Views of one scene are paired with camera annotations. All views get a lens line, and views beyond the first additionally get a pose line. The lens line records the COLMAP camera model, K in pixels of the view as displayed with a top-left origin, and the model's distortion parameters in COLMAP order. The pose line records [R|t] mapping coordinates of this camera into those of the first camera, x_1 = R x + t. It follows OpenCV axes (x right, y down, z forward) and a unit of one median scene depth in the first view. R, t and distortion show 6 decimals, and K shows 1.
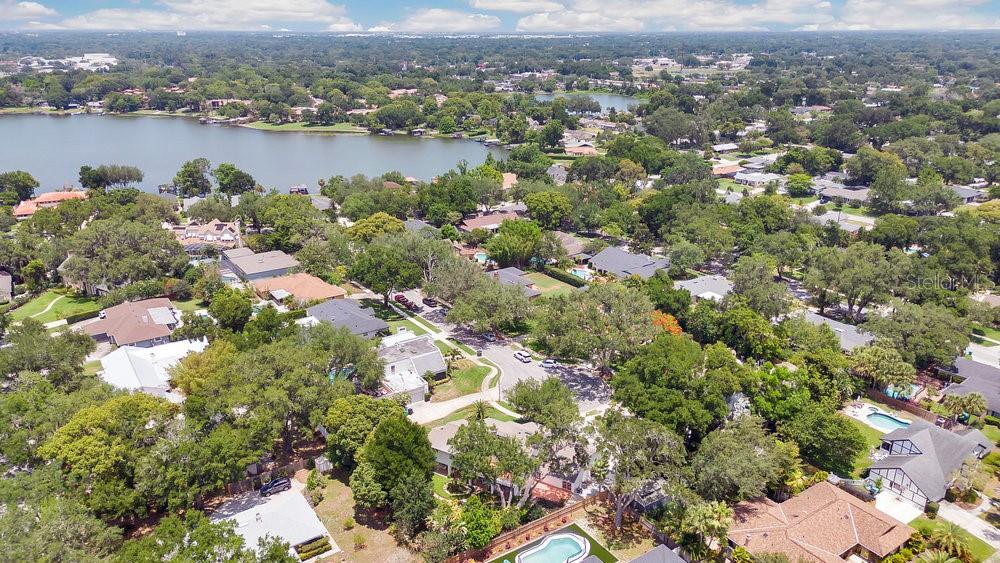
lens RADIAL K [[712.0, 0, 507.3], [0, 712.0, 299.6], [0, 0, 1]] dist [0.063487, -0.064548]
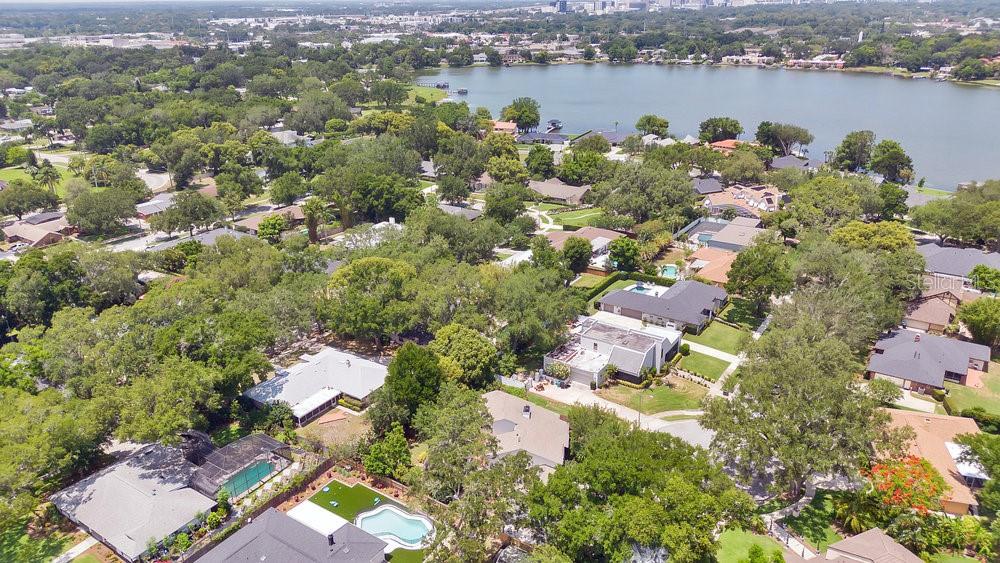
lens RADIAL K [[712.0, 0, 507.3], [0, 712.0, 299.6], [0, 0, 1]] dist [0.063487, -0.064548]
pose [[0.368082, 0.356449, -0.858755, 0.169819], [-0.314851, 0.916816, 0.245597, -0.045553], [0.874863, 0.179980, 0.449691, 0.119920]]
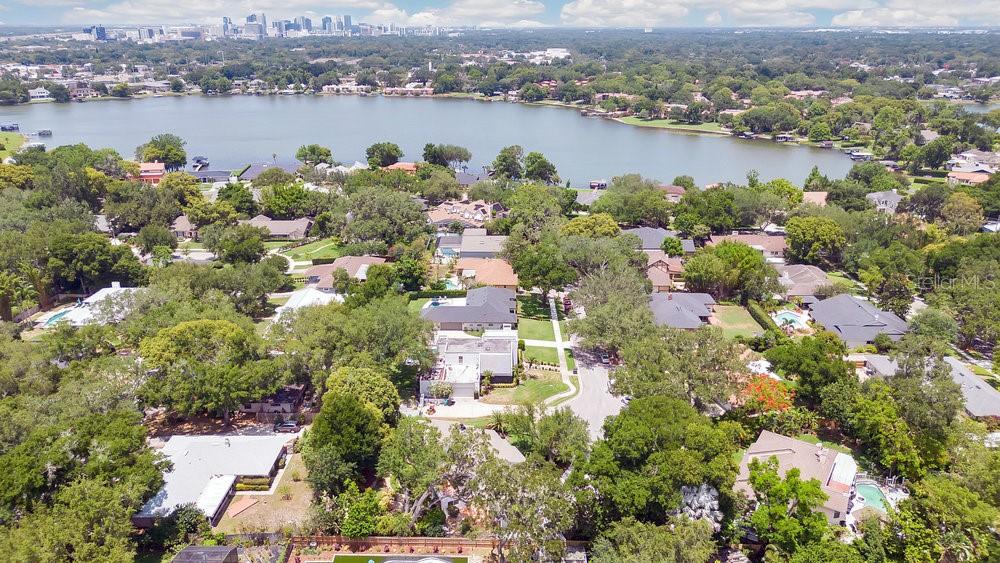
lens RADIAL K [[712.0, 0, 507.3], [0, 712.0, 299.6], [0, 0, 1]] dist [0.063487, -0.064548]
pose [[0.820842, 0.205608, -0.532863, 0.117551], [-0.202994, 0.977066, 0.064306, -0.018820], [0.533864, 0.055383, 0.843754, 0.043451]]
